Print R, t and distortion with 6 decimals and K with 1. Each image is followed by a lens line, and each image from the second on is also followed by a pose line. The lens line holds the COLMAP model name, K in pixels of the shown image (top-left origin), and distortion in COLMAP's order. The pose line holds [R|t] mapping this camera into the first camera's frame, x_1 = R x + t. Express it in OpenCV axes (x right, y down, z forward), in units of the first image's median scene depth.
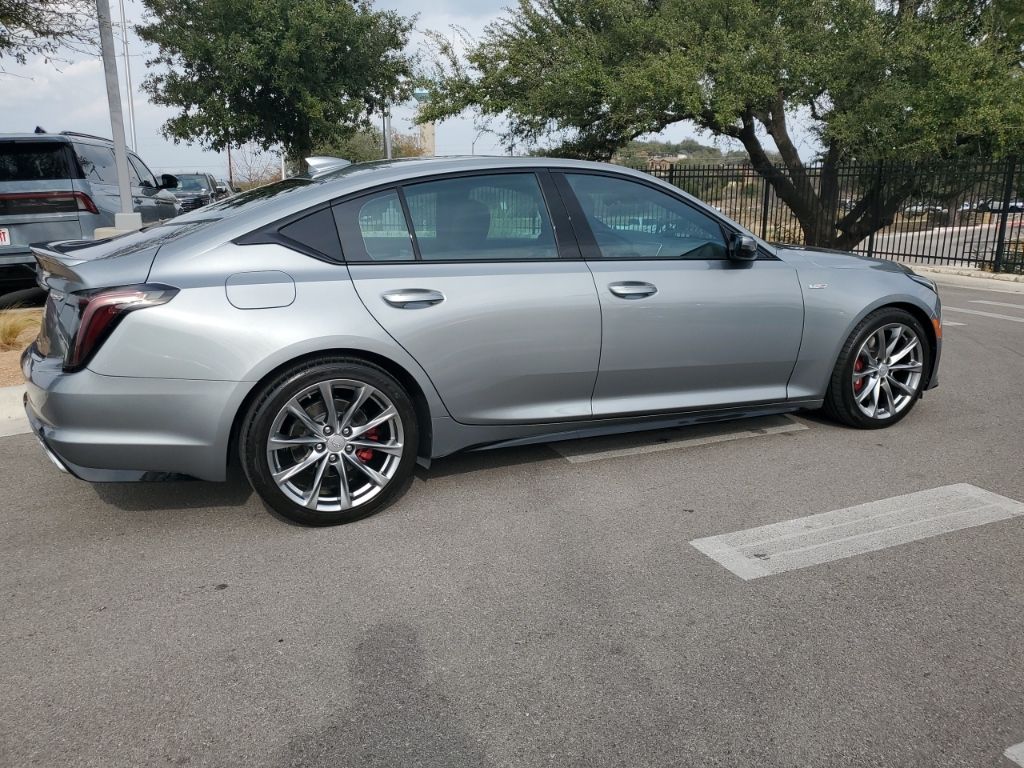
lens RADIAL K [[793.6, 0, 512.0], [0, 793.6, 384.0], [0, 0, 1]] dist [0.012289, 0.011980]
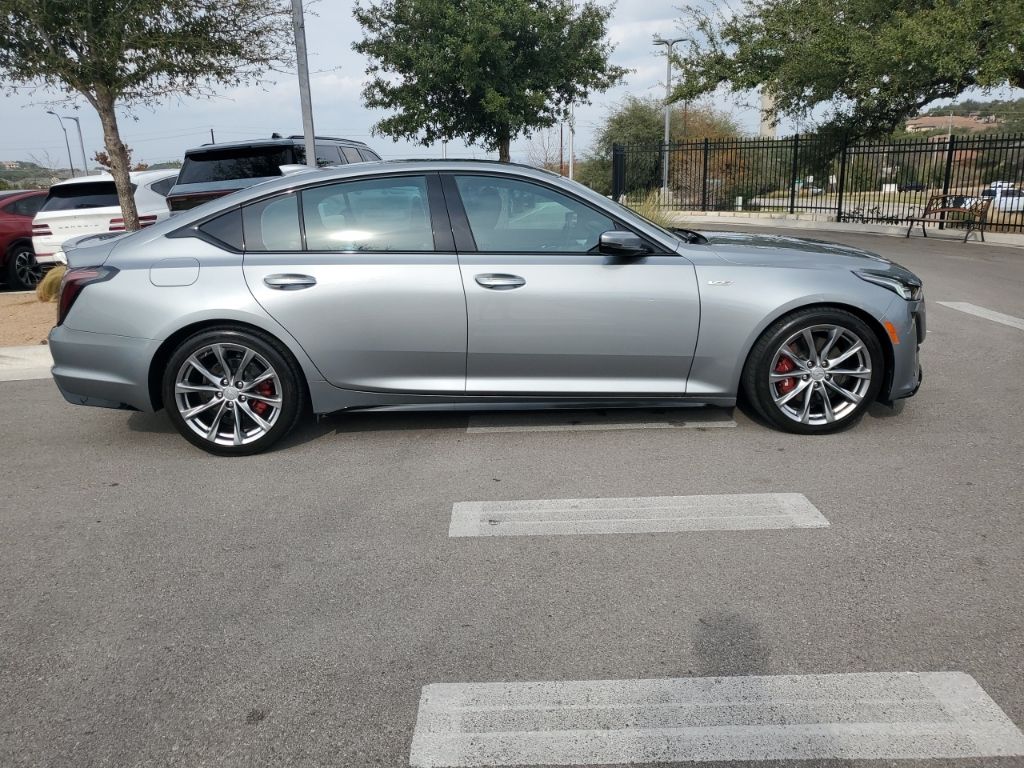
lens RADIAL K [[796.8, 0, 512.0], [0, 796.8, 384.0], [0, 0, 1]] dist [0.034200, -0.003907]
pose [[0.920671, 0.079838, -0.382086, 0.573012], [-0.070486, 0.996772, 0.038438, -0.017938], [0.383922, -0.008457, 0.923327, -0.019871]]
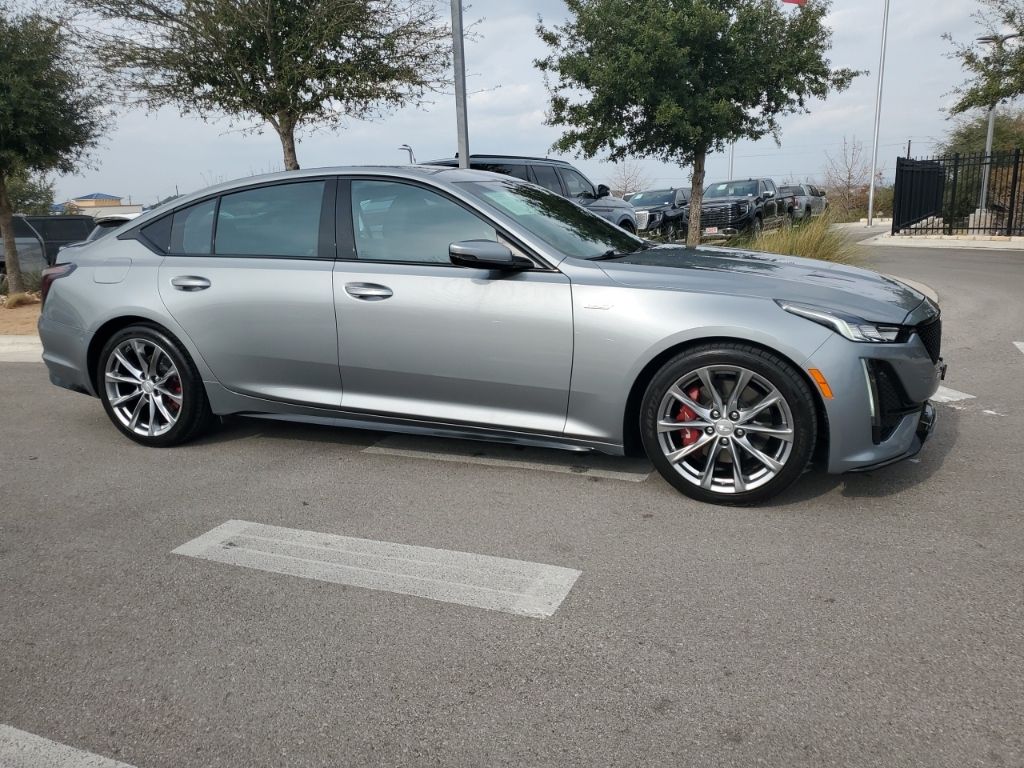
lens RADIAL K [[793.6, 0, 512.0], [0, 793.6, 384.0], [0, 0, 1]] dist [0.012289, 0.011980]
pose [[0.699768, 0.142805, -0.699951, 0.968970], [-0.146571, 0.987671, 0.054974, -0.078909], [0.699172, 0.064123, 0.712072, 0.382924]]
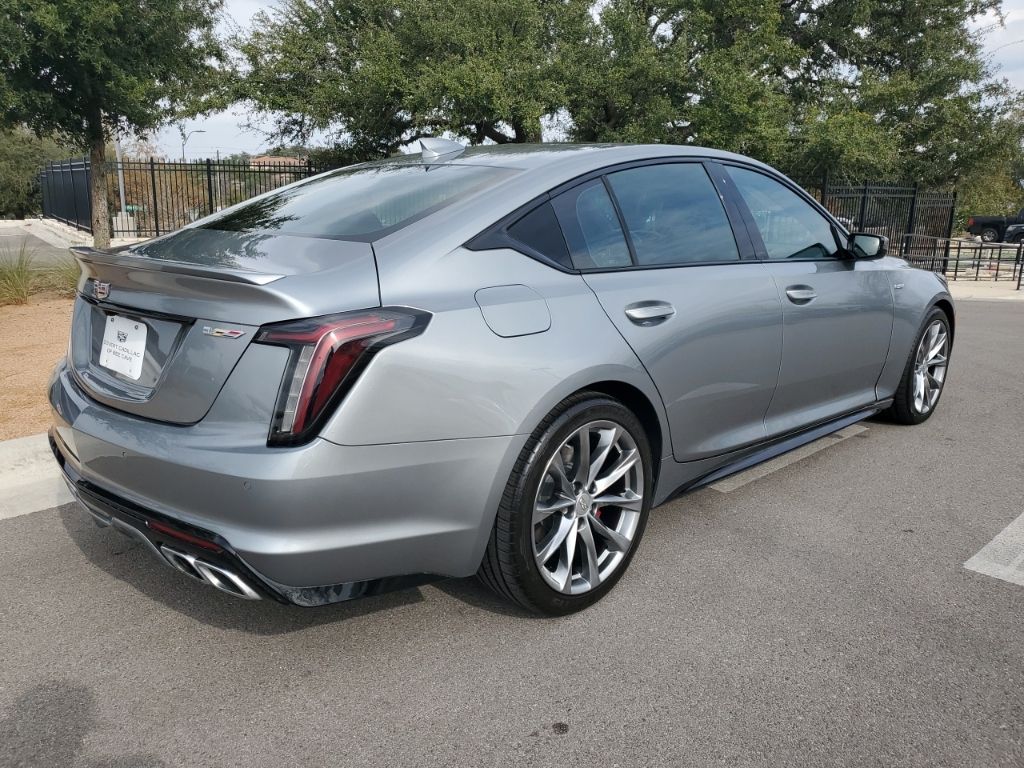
lens RADIAL K [[782.1, 0, 475.0], [0, 782.1, 388.3], [0, 0, 1]] dist [0.046384, 0.004324]
pose [[0.951891, -0.065009, 0.299462, -0.450949], [0.065204, 0.997828, 0.009354, -0.043272], [-0.299420, 0.010622, 0.954062, 0.247429]]
